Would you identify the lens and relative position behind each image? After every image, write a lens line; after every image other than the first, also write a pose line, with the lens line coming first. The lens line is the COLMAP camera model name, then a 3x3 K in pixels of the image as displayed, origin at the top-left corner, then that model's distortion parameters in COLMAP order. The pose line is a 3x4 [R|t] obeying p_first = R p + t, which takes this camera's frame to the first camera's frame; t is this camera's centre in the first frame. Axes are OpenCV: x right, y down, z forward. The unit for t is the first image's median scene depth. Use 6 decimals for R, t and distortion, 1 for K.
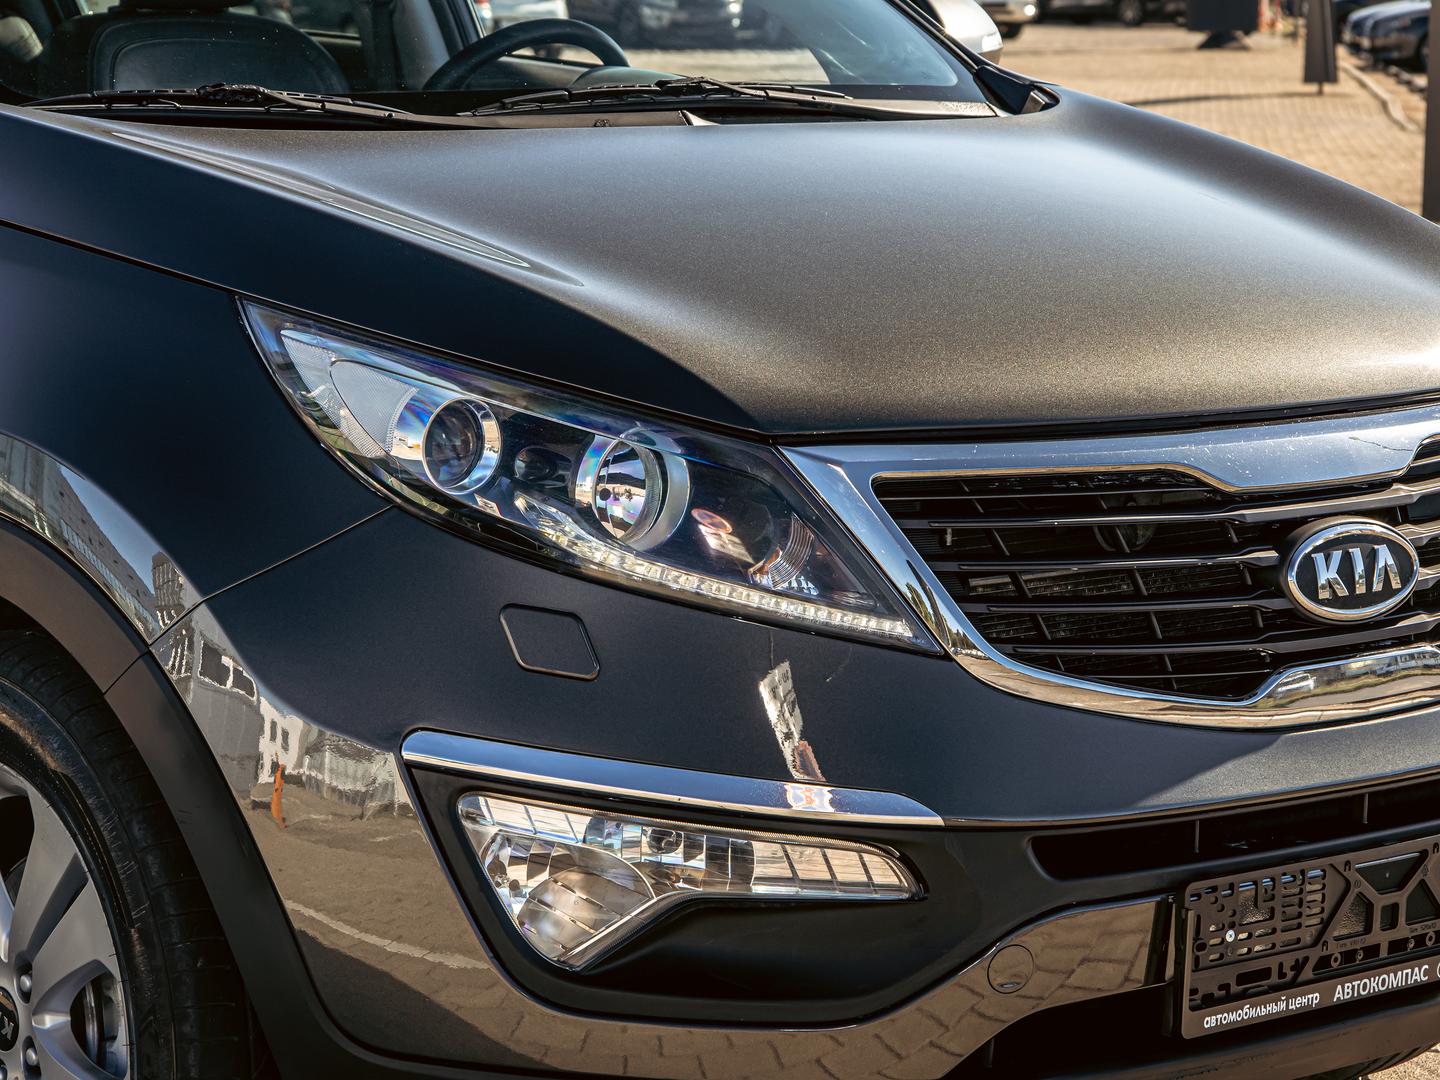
lens RADIAL K [[4943.3, 0, 716.5], [0, 4943.3, 546.3], [0, 0, 1]] dist [-0.030668, 0.000000]
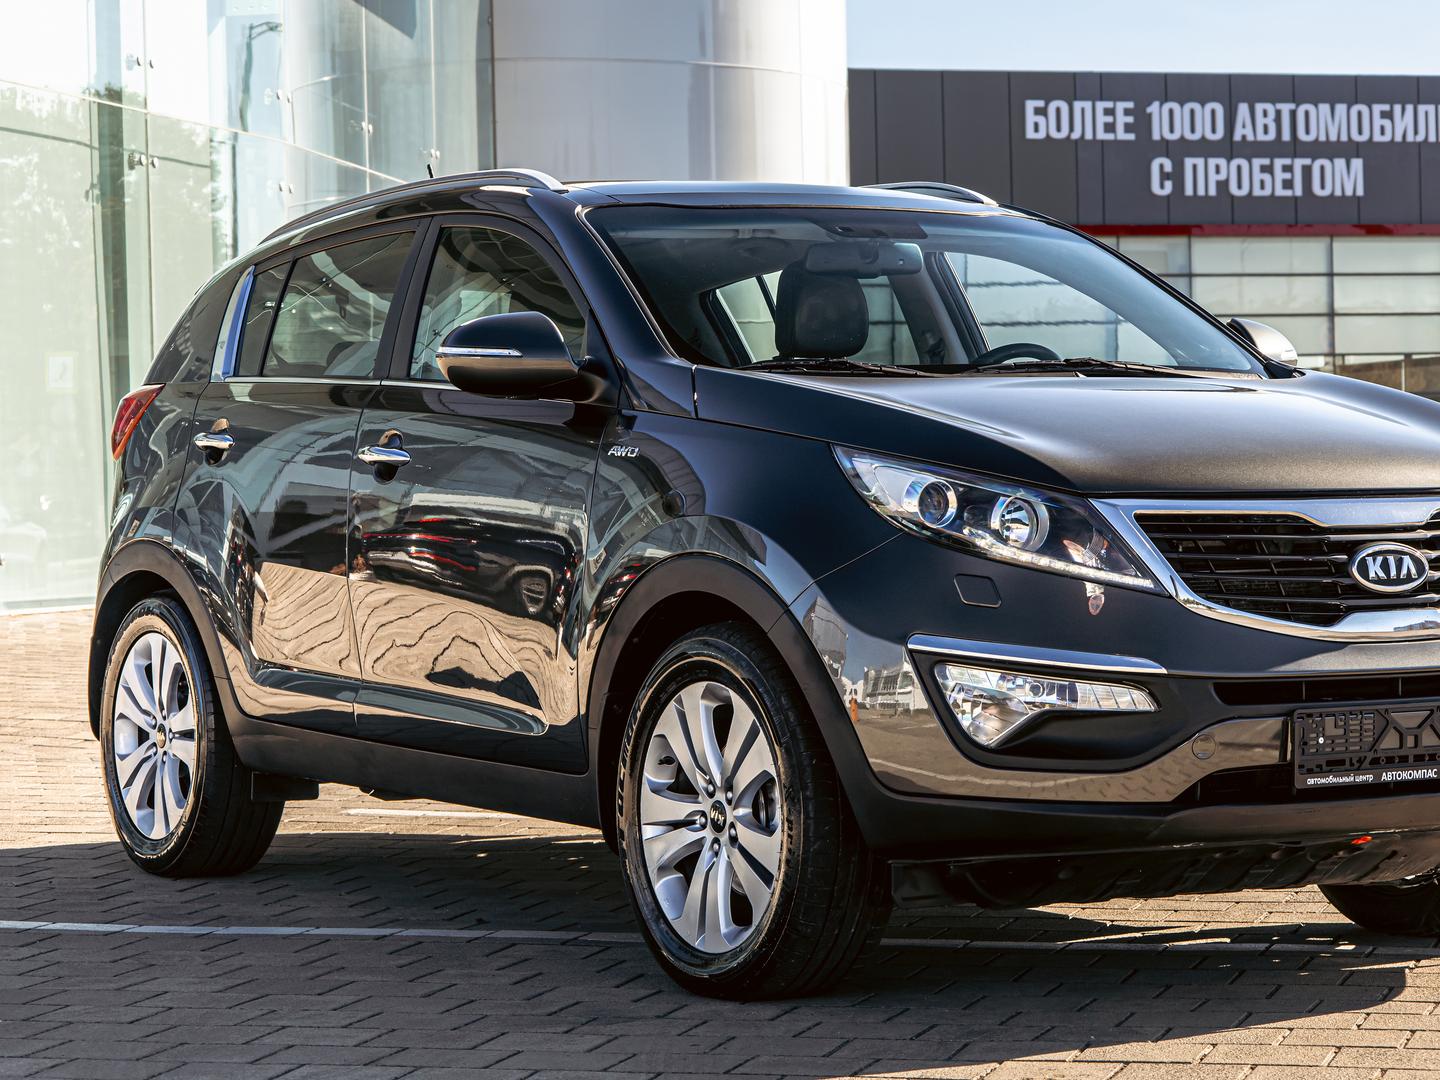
lens RADIAL K [[4943.3, 0, 720.4], [0, 4943.3, 531.5], [0, 0, 1]] dist [-0.030668, 0.000000]
pose [[0.990342, -0.022548, -0.136803, 0.139505], [0.007268, 0.993774, -0.111178, 0.217571], [0.138458, 0.109109, 0.984340, -1.033692]]
